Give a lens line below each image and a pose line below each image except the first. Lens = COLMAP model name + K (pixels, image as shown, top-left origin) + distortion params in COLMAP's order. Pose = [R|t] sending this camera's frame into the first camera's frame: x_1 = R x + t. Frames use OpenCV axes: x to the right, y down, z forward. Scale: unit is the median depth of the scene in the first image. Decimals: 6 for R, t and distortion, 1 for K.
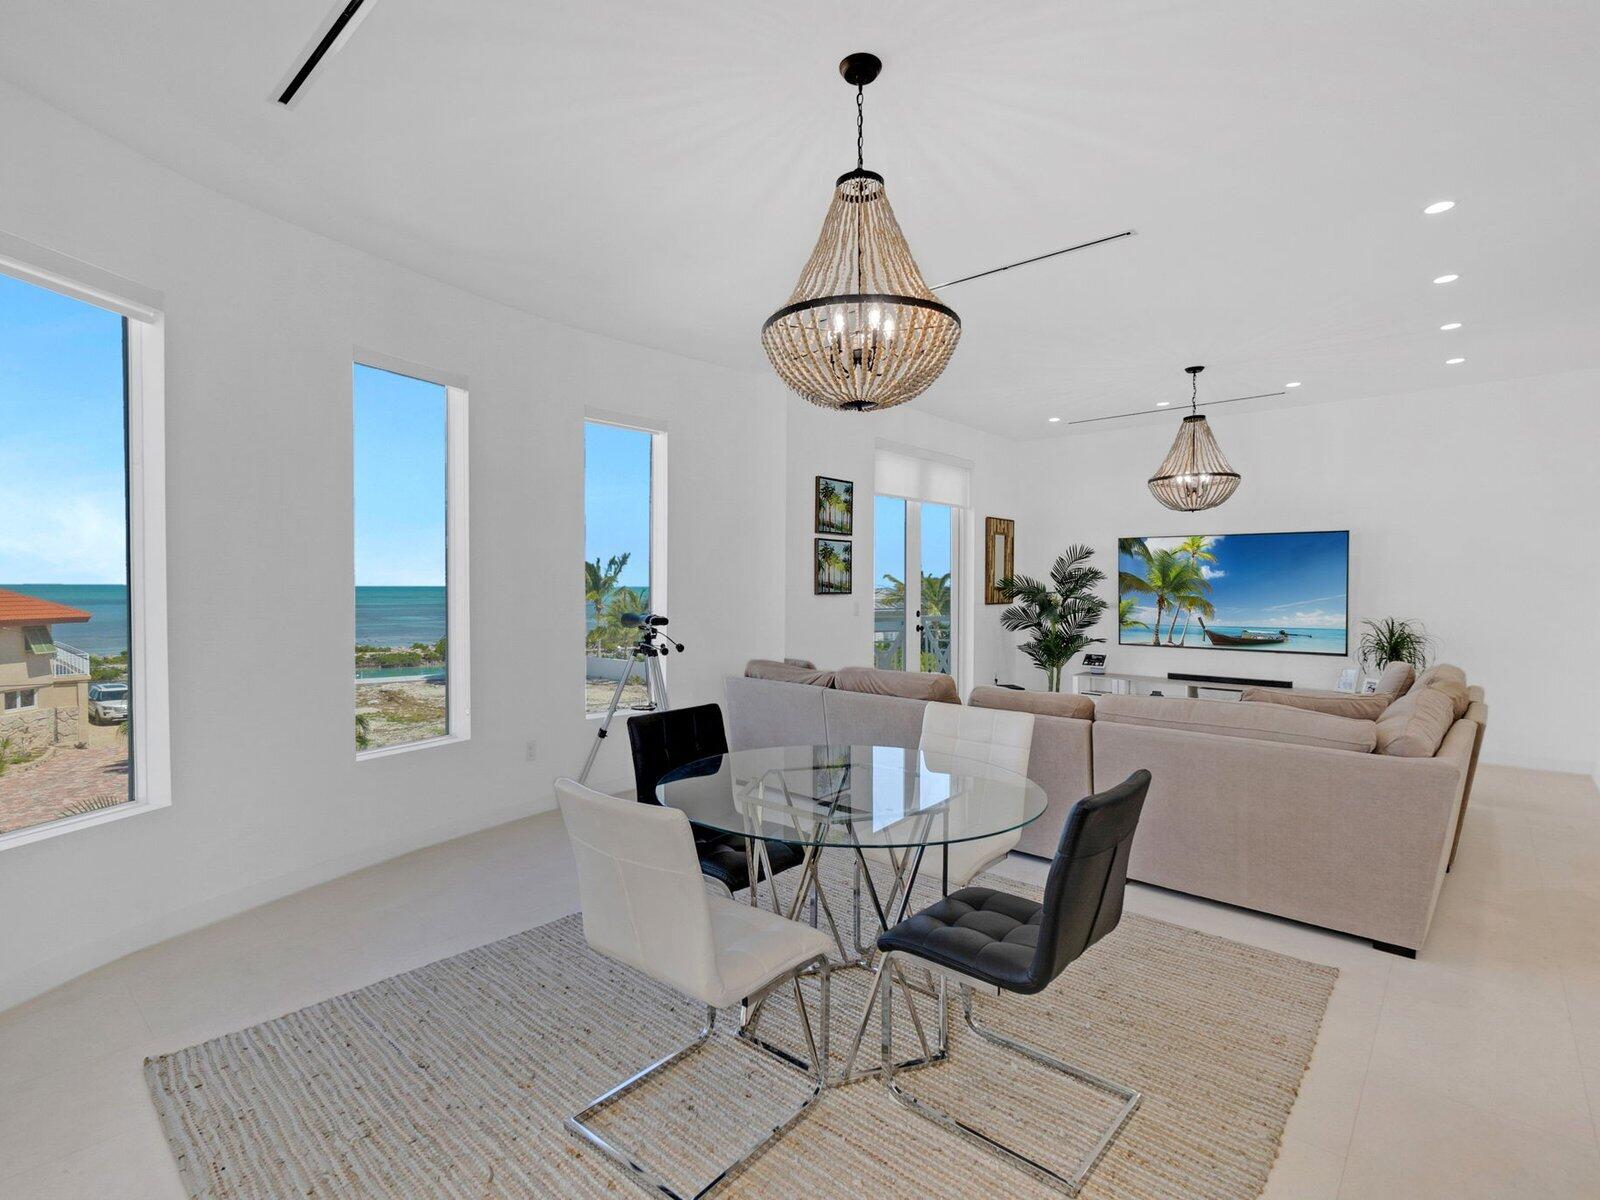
lens RADIAL K [[787.0, 0, 798.2], [0, 787.0, 608.2], [0, 0, 1]] dist [0.000315, 0.000781]
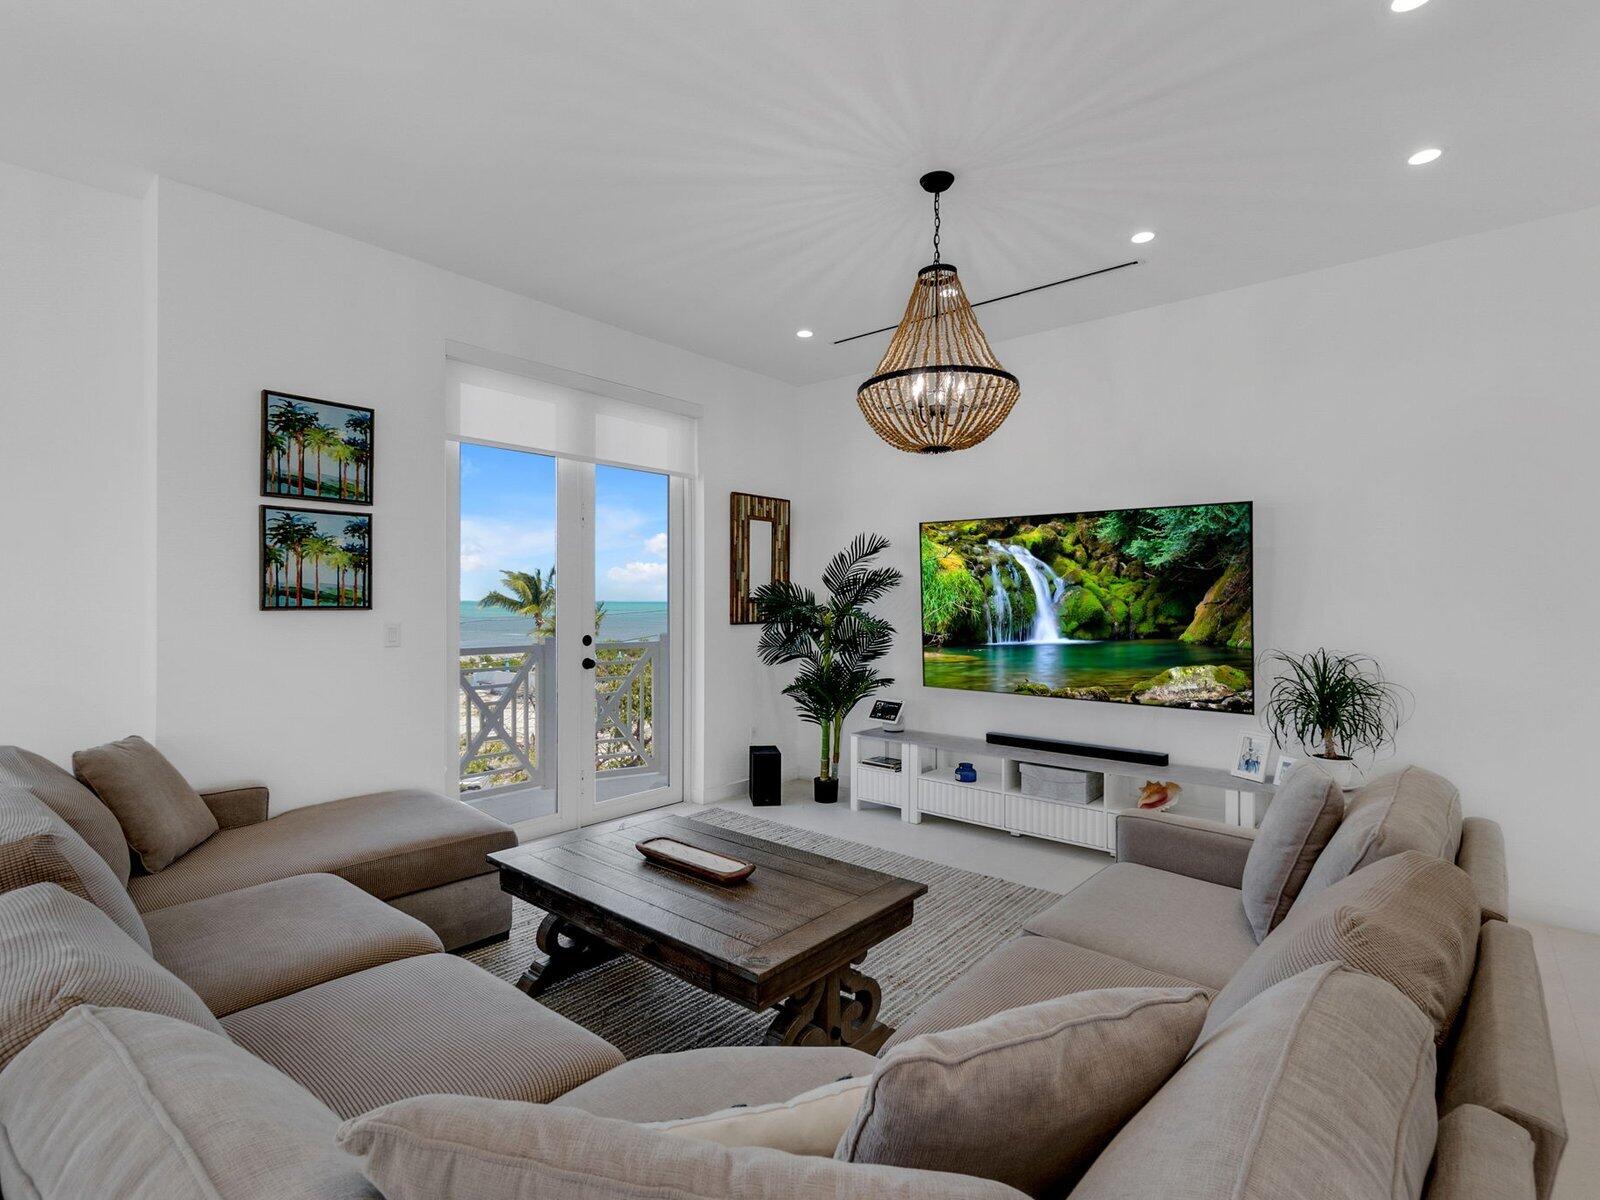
lens RADIAL K [[787.0, 0, 797.2], [0, 787.0, 605.6], [0, 0, 1]] dist [0.000315, 0.000781]
pose [[0.999772, -0.000100, 0.021342, 0.304600], [0.000542, 0.999785, -0.020748, -0.007501], [-0.021335, 0.020755, 0.999557, 0.369278]]
